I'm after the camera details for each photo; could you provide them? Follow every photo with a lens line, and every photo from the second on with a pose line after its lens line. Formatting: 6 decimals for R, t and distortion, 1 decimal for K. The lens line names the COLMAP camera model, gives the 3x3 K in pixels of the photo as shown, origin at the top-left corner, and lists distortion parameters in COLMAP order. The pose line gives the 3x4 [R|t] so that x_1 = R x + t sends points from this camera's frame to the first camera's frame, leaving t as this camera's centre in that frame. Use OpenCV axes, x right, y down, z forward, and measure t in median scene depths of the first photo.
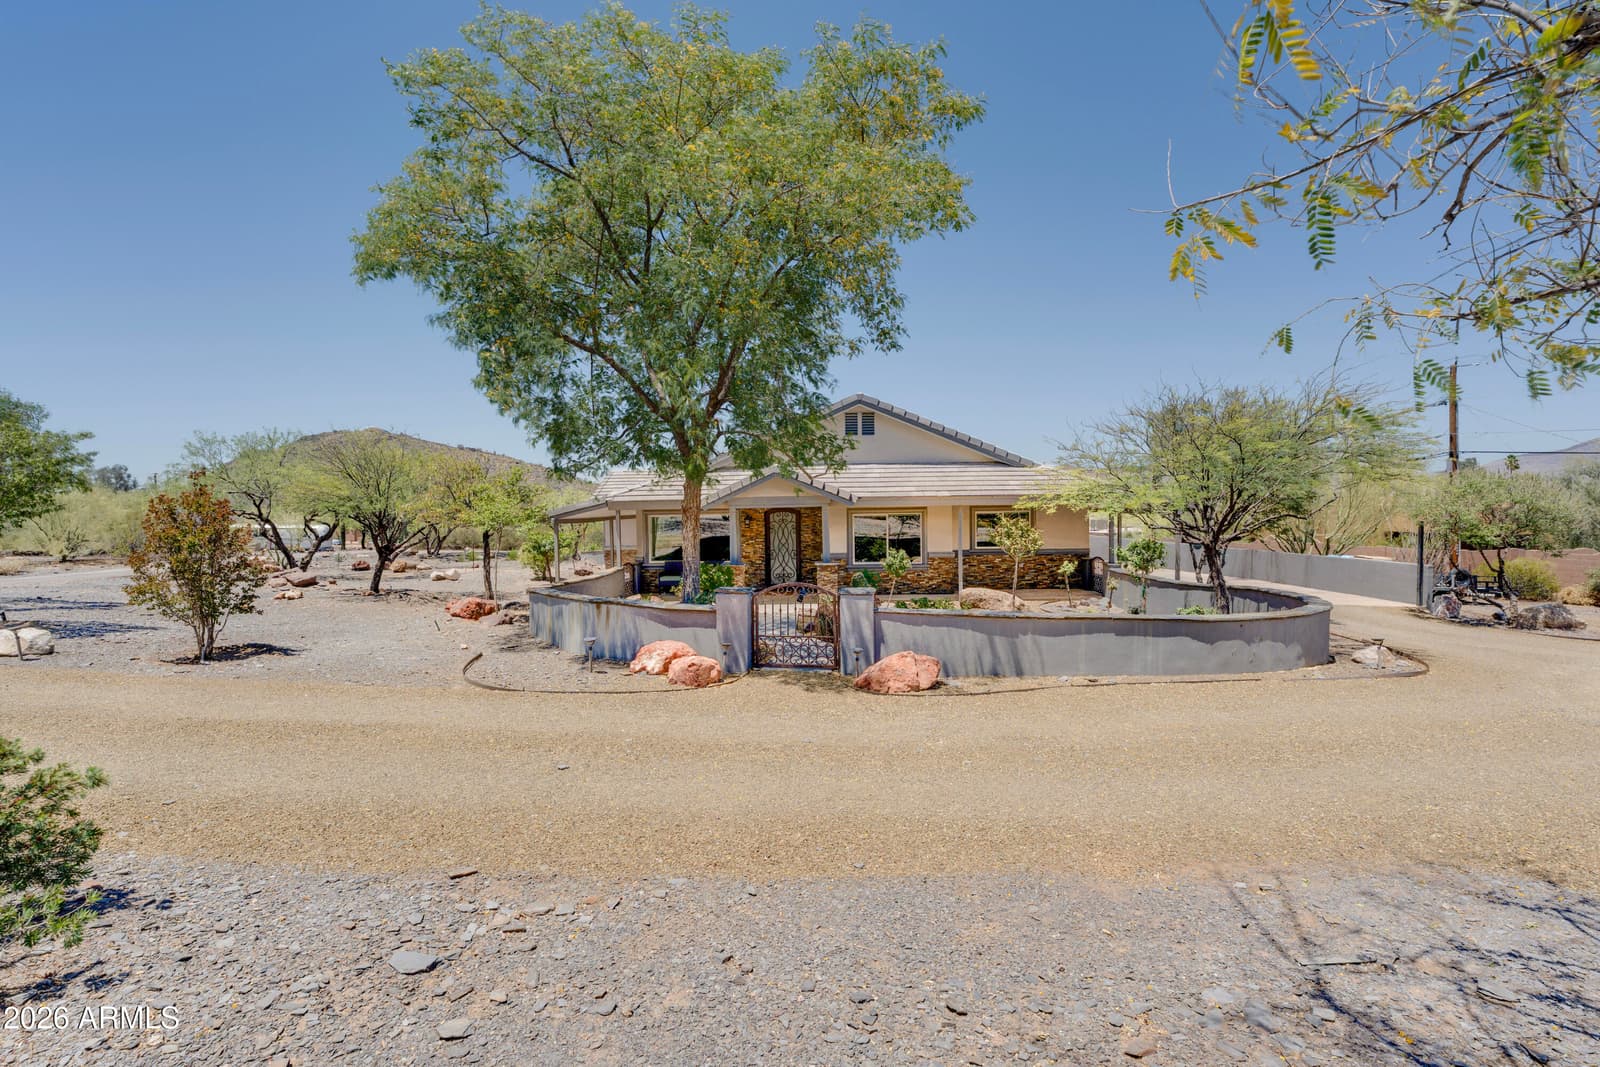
lens RADIAL K [[738.7, 0, 800.0], [0, 738.7, 533.5], [0, 0, 1]] dist [-0.001256, -0.000165]
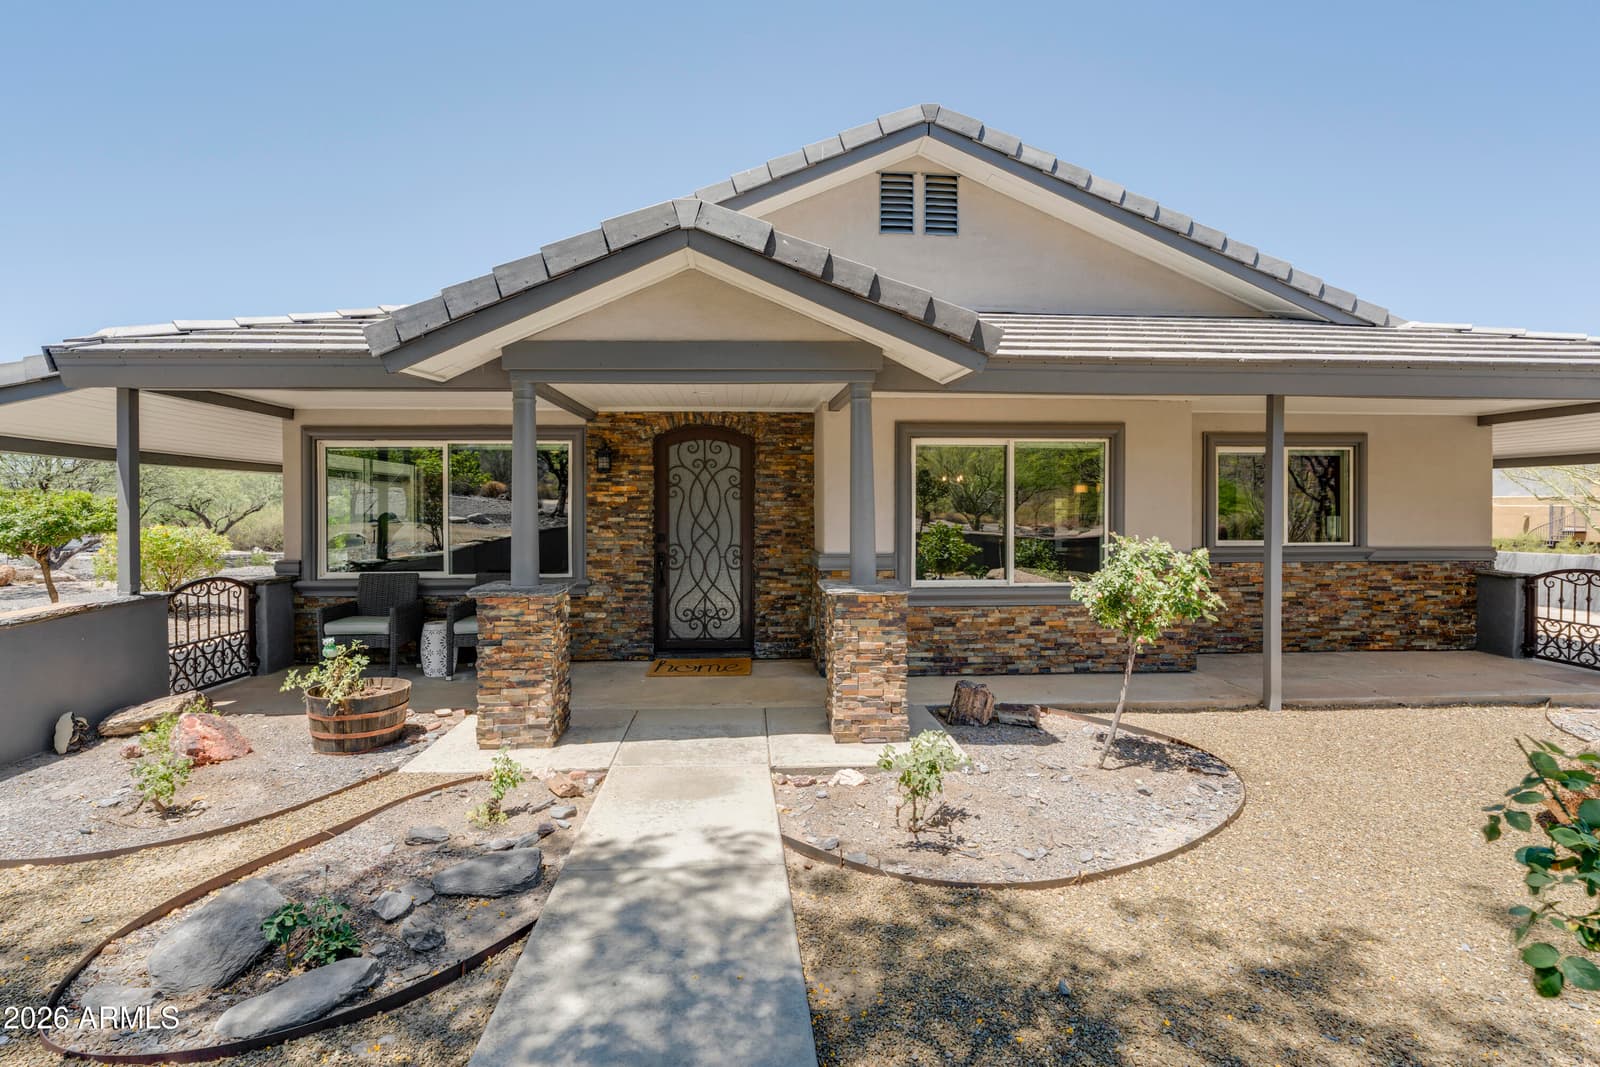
lens RADIAL K [[716.1, 0, 784.7], [0, 716.1, 524.5], [0, 0, 1]] dist [-0.001172, -0.000031]
pose [[0.995269, 0.012539, 0.096342, -0.017818], [-0.010578, 0.999727, -0.020840, 0.019724], [-0.096577, 0.019723, 0.995130, 0.650538]]
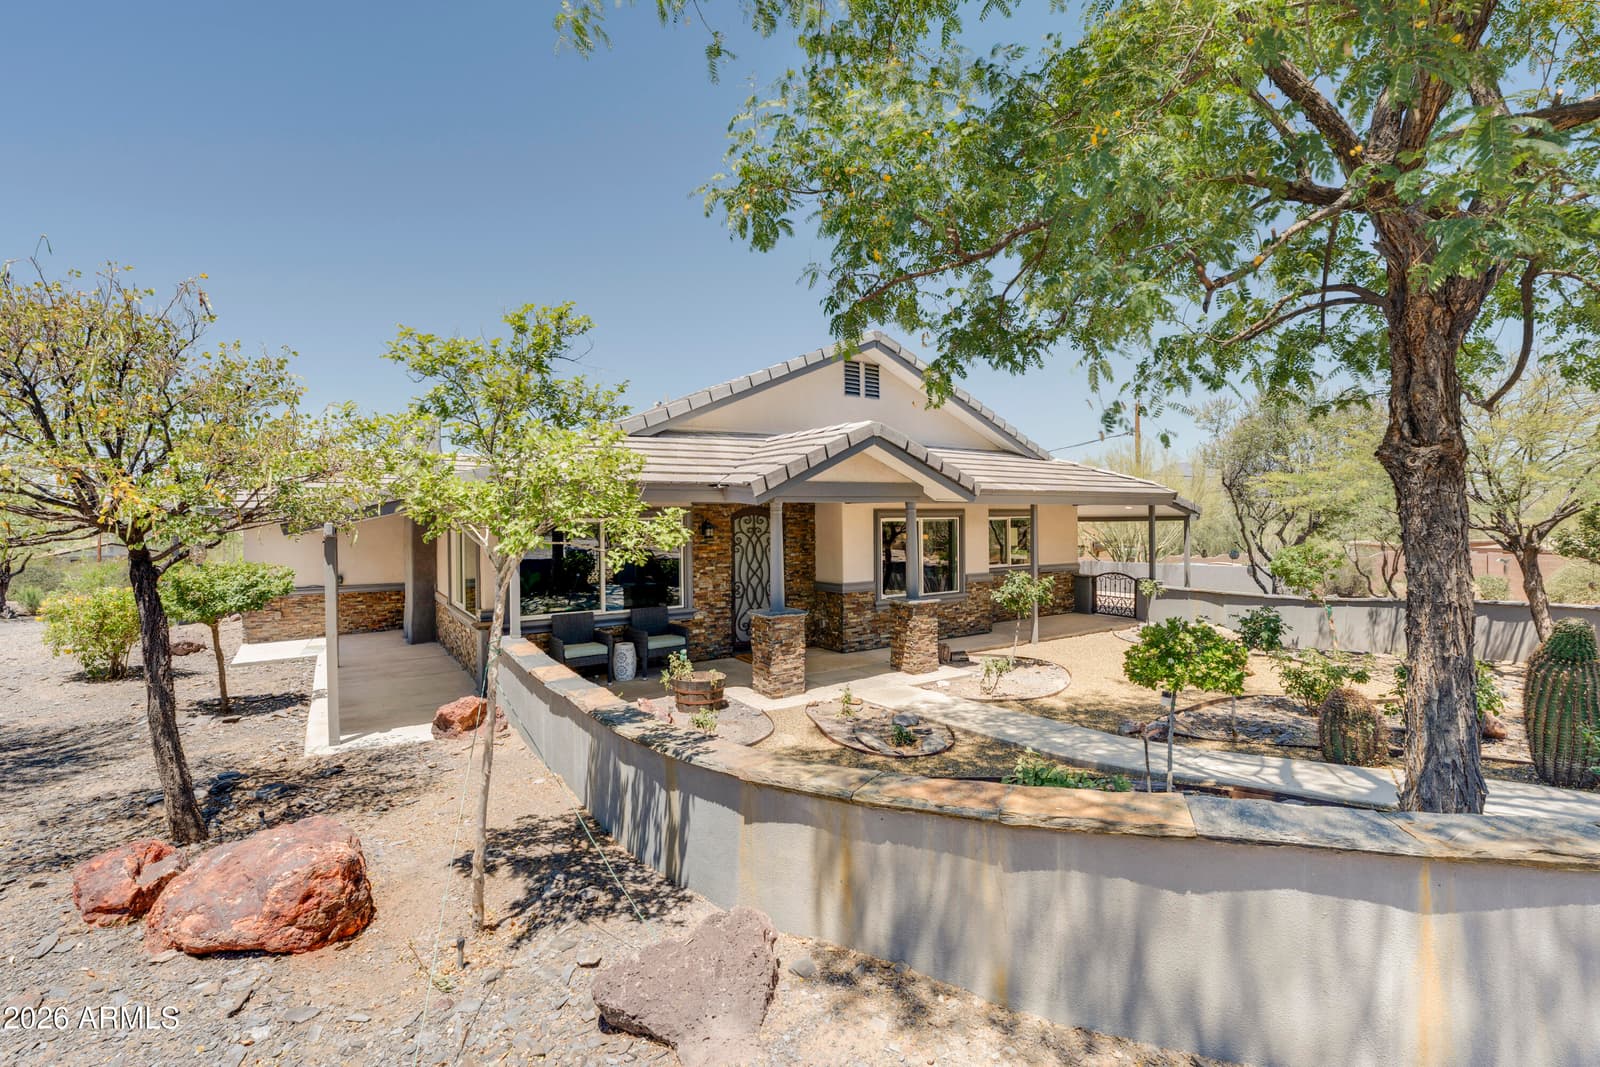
lens RADIAL K [[738.7, 0, 800.0], [0, 738.7, 533.5], [0, 0, 1]] dist [-0.001256, -0.000165]
pose [[0.799151, -0.004599, 0.601113, -0.347448], [0.021113, 0.999569, -0.020420, -0.002515], [-0.600760, 0.029010, 0.798903, 0.519984]]
